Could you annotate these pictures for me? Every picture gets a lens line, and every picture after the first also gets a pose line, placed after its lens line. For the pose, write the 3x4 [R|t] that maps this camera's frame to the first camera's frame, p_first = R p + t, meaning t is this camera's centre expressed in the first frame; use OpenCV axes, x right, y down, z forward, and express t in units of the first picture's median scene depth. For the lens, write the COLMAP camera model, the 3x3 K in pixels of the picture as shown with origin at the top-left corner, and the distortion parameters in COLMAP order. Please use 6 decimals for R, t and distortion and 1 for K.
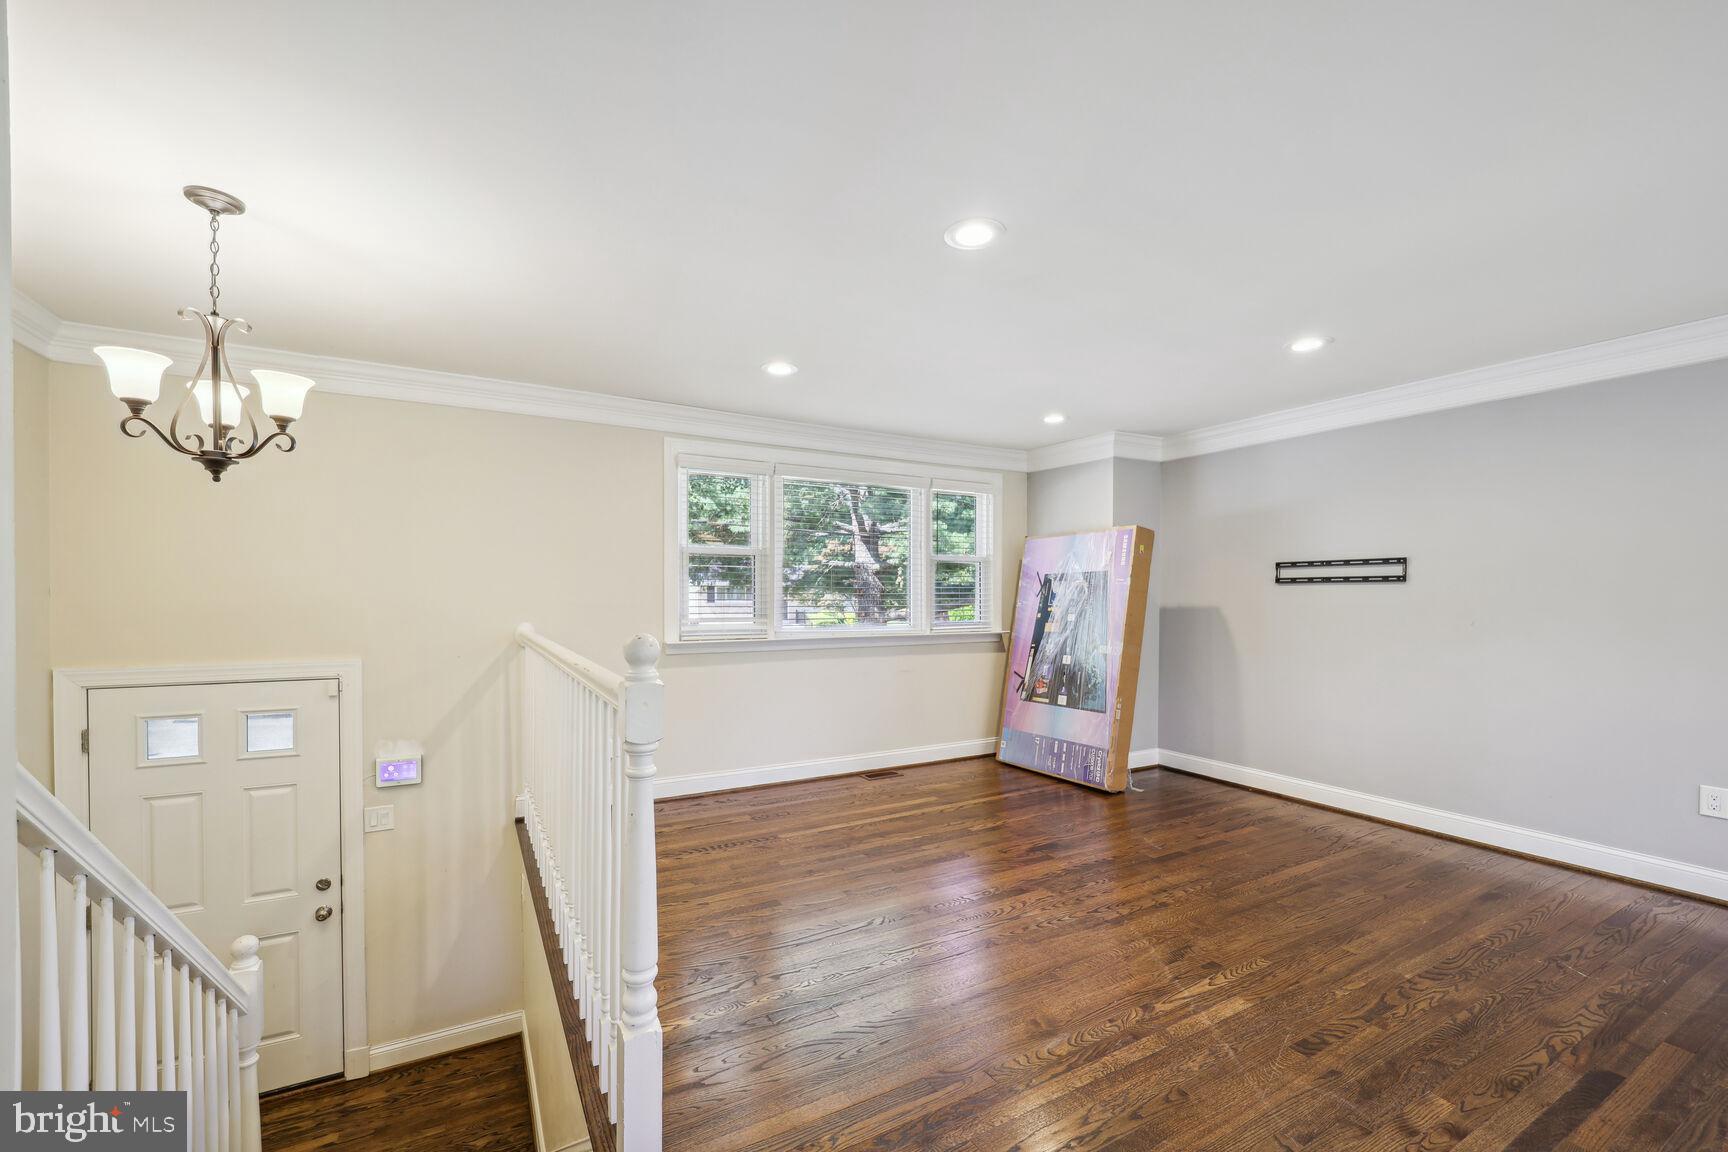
lens RADIAL K [[708.2, 0, 860.0], [0, 708.2, 603.8], [0, 0, 1]] dist [0.000361, 0.000311]
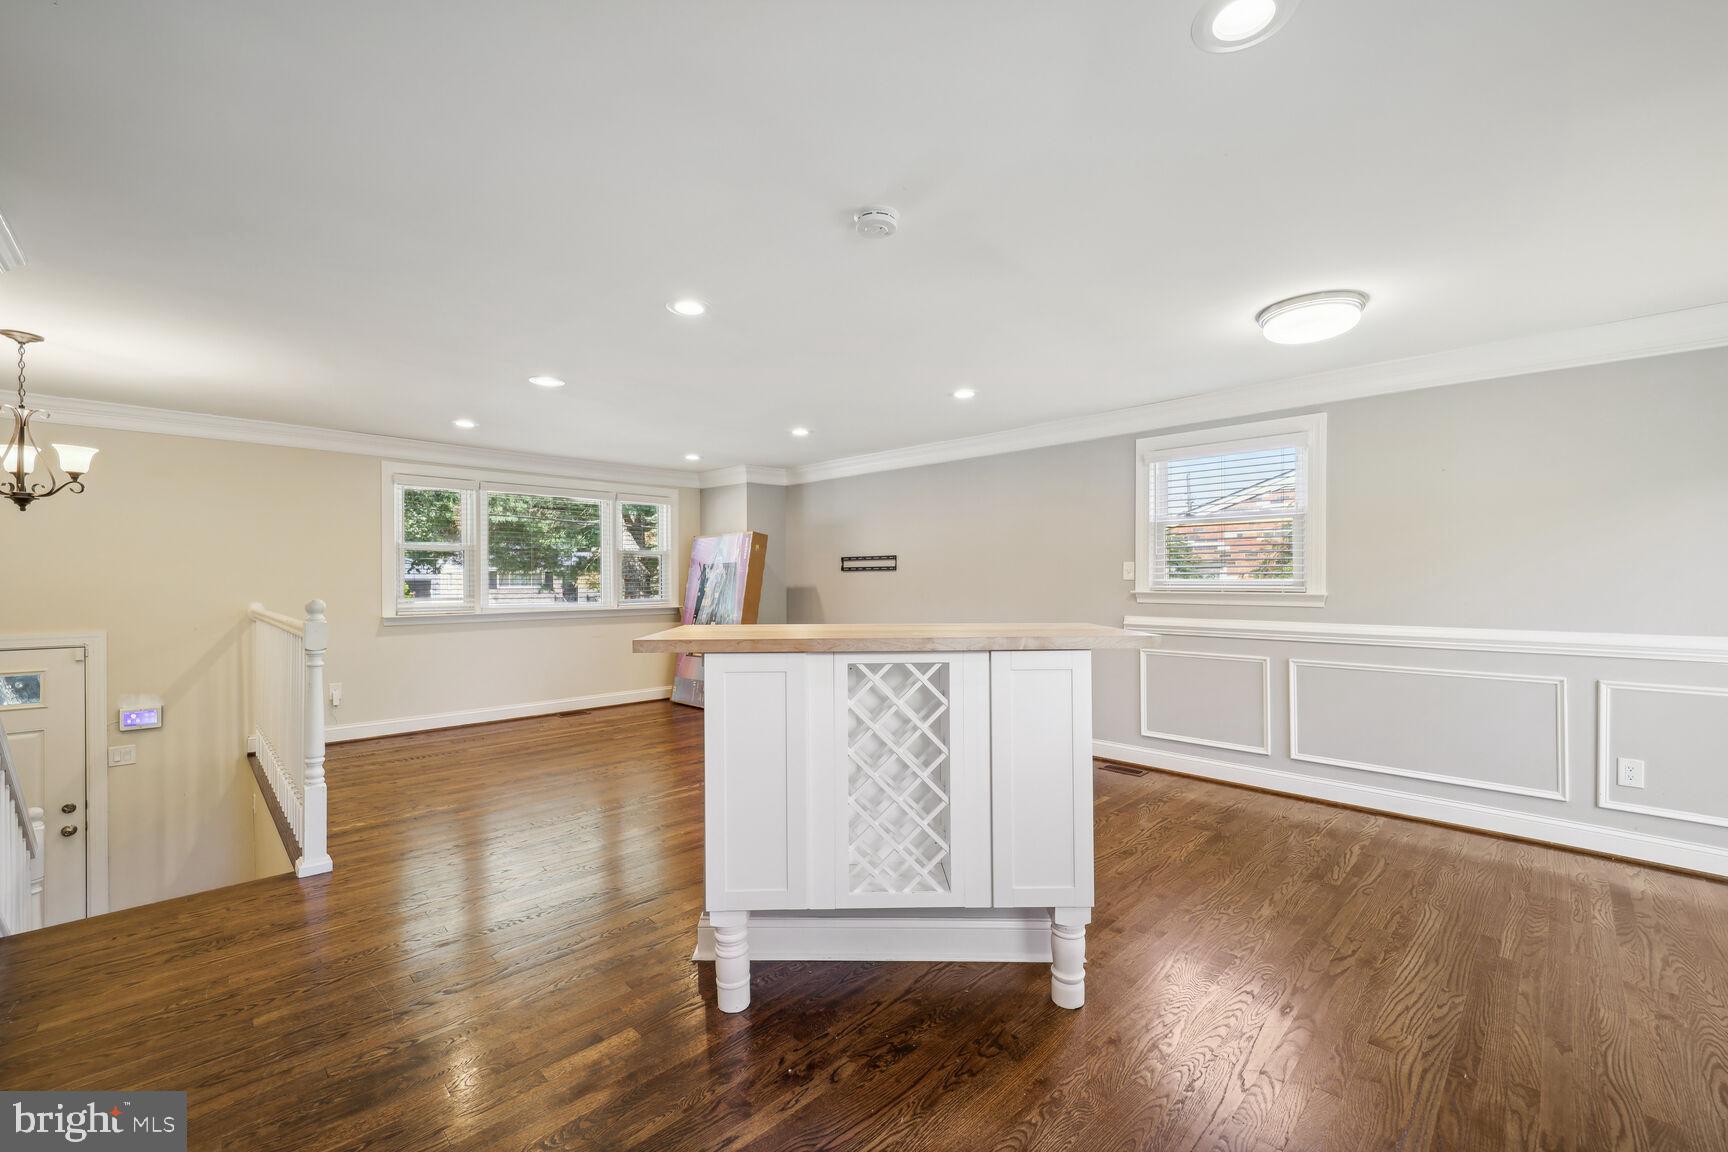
lens RADIAL K [[708.2, 0, 861.0], [0, 708.2, 580.7], [0, 0, 1]] dist [0.000361, 0.000311]
pose [[0.967254, -0.005388, 0.253754, 0.246915], [0.007938, 0.999928, -0.009026, 0.006374], [-0.253687, 0.010745, 0.967227, -0.492576]]
